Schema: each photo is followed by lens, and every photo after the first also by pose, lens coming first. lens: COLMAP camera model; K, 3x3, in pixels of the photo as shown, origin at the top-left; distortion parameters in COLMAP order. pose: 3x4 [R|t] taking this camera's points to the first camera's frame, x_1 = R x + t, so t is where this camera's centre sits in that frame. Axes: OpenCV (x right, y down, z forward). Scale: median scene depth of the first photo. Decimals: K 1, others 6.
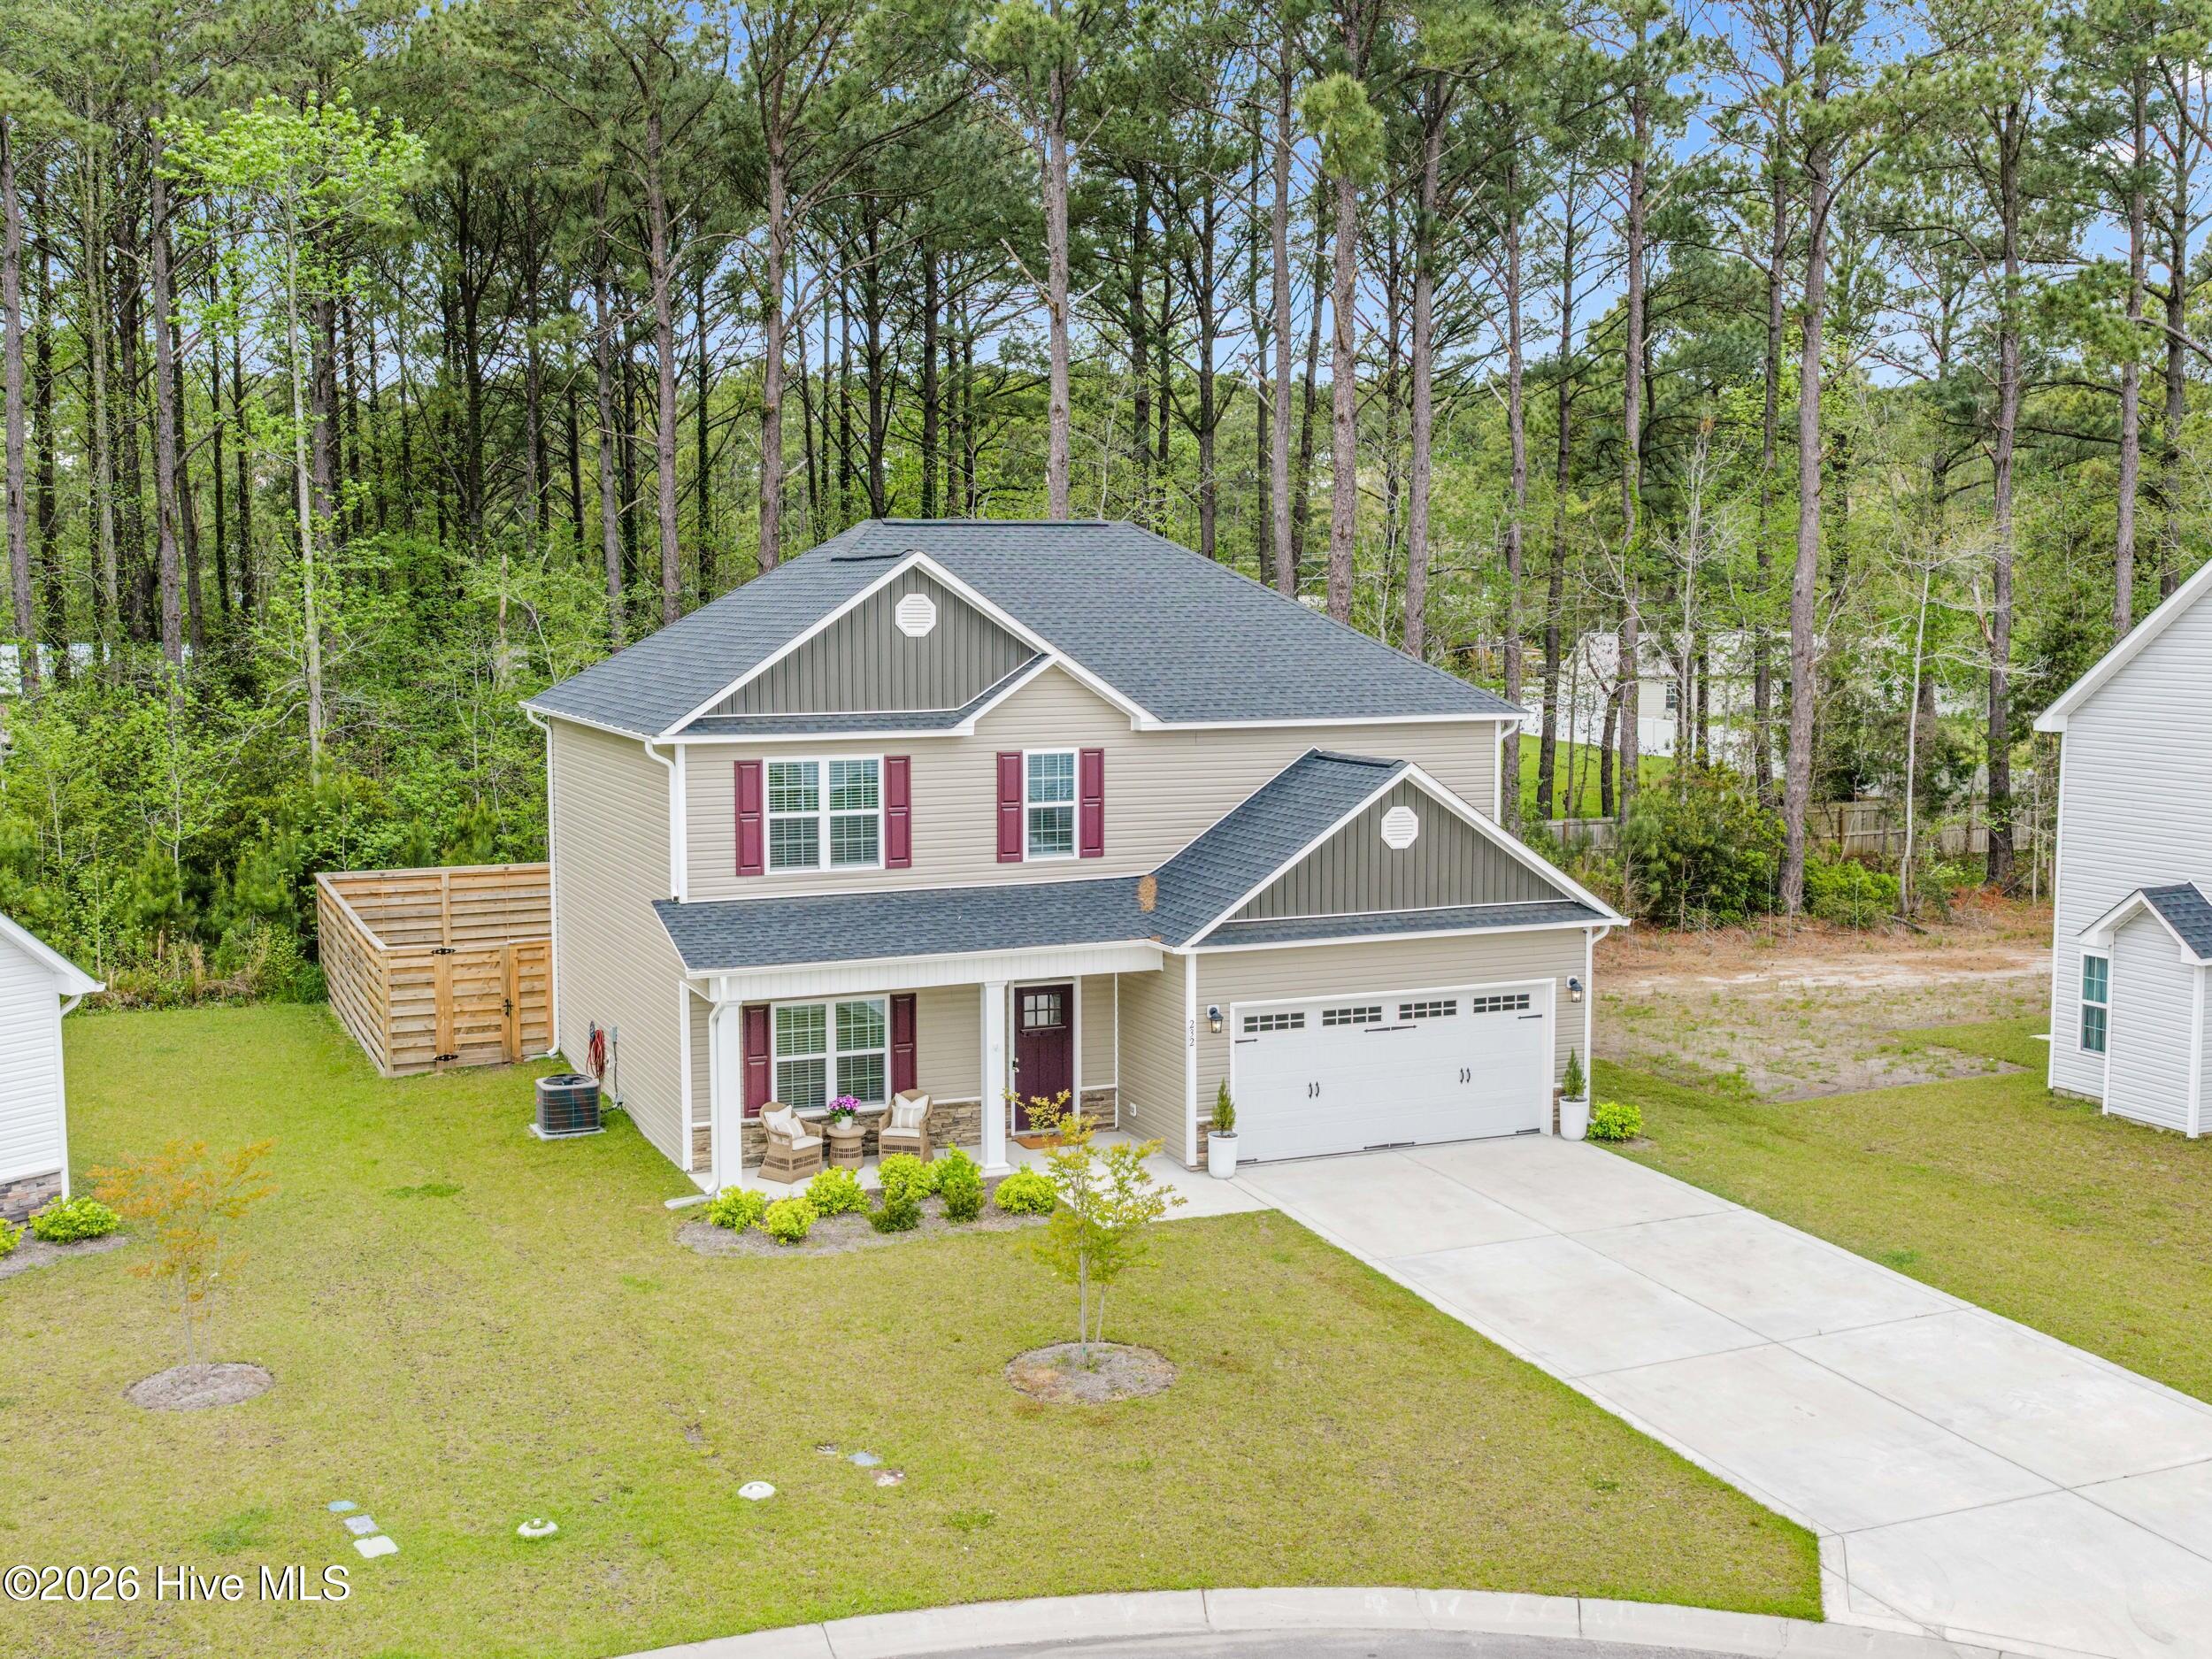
lens RADIAL K [[2450.1, 0, 1119.9], [0, 2450.1, 789.7], [0, 0, 1]] dist [0.018282, 0.000000]
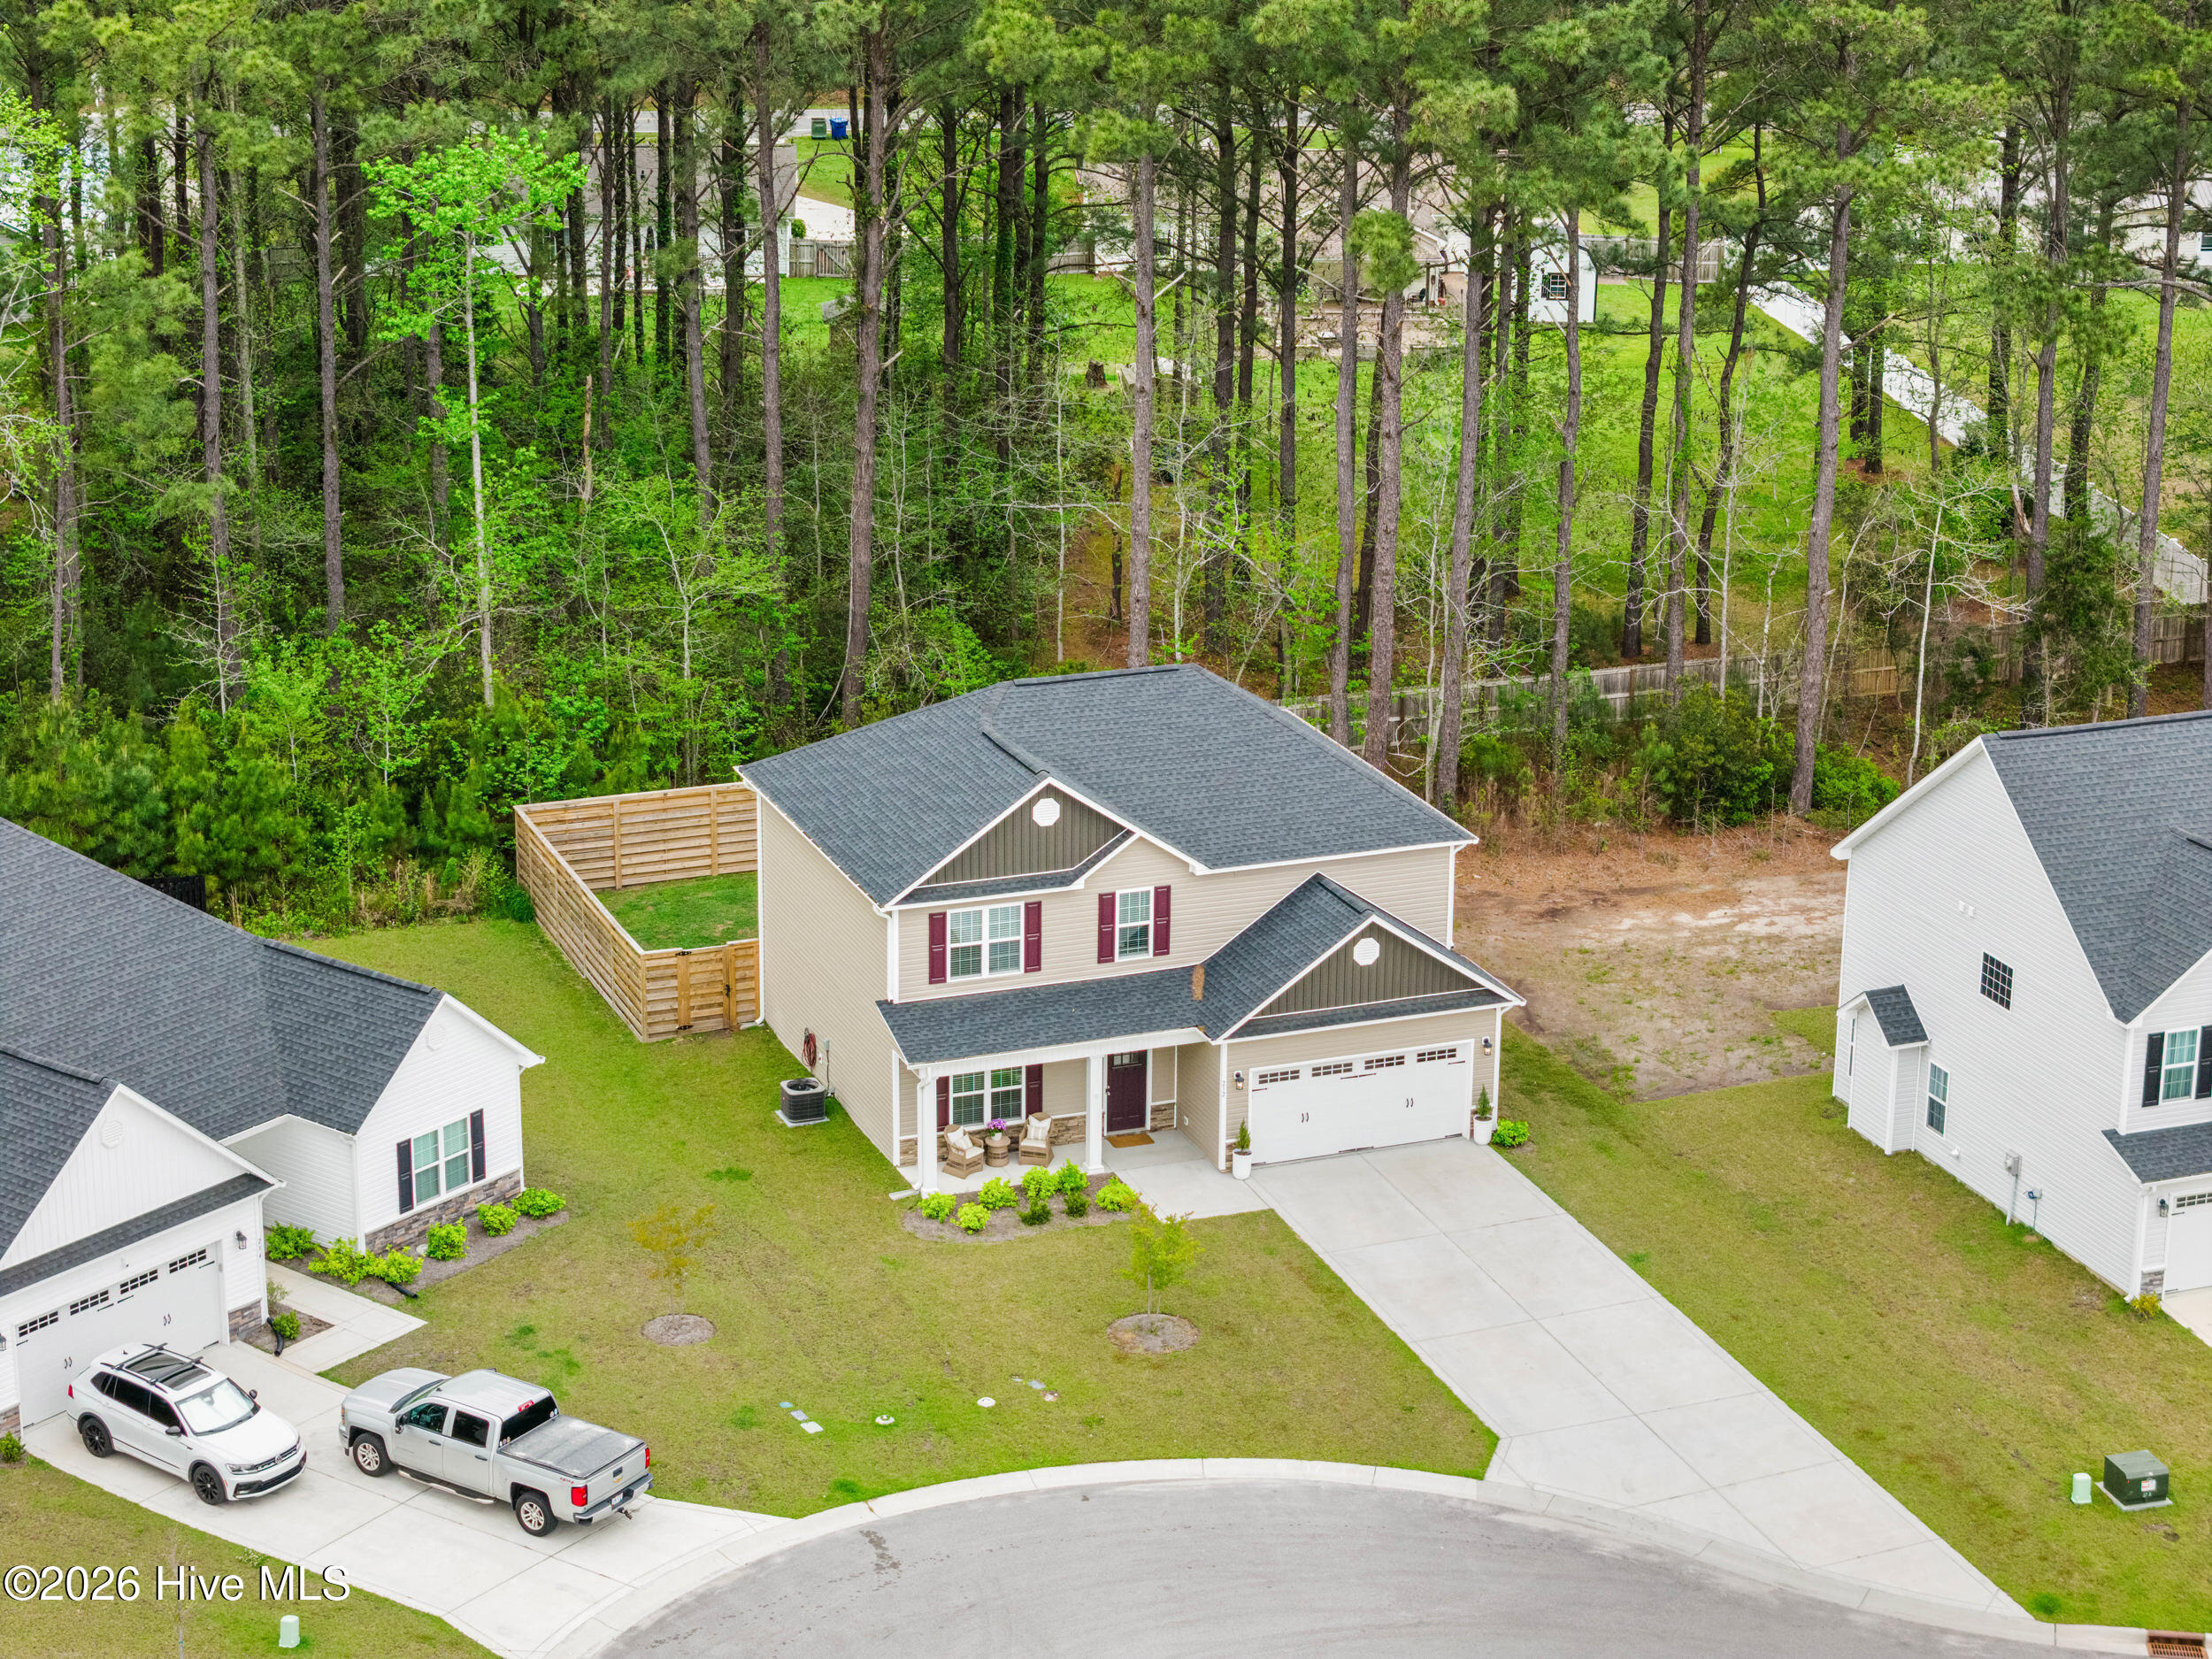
lens RADIAL K [[4455.0, 0, 1106.7], [0, 4455.0, 829.9], [0, 0, 1]] dist [-0.154538, 0.000000]
pose [[0.999433, 0.021802, -0.025662, 0.023909], [-0.015438, 0.973961, 0.226190, -0.681287], [0.029925, -0.225666, 0.973745, -1.667335]]
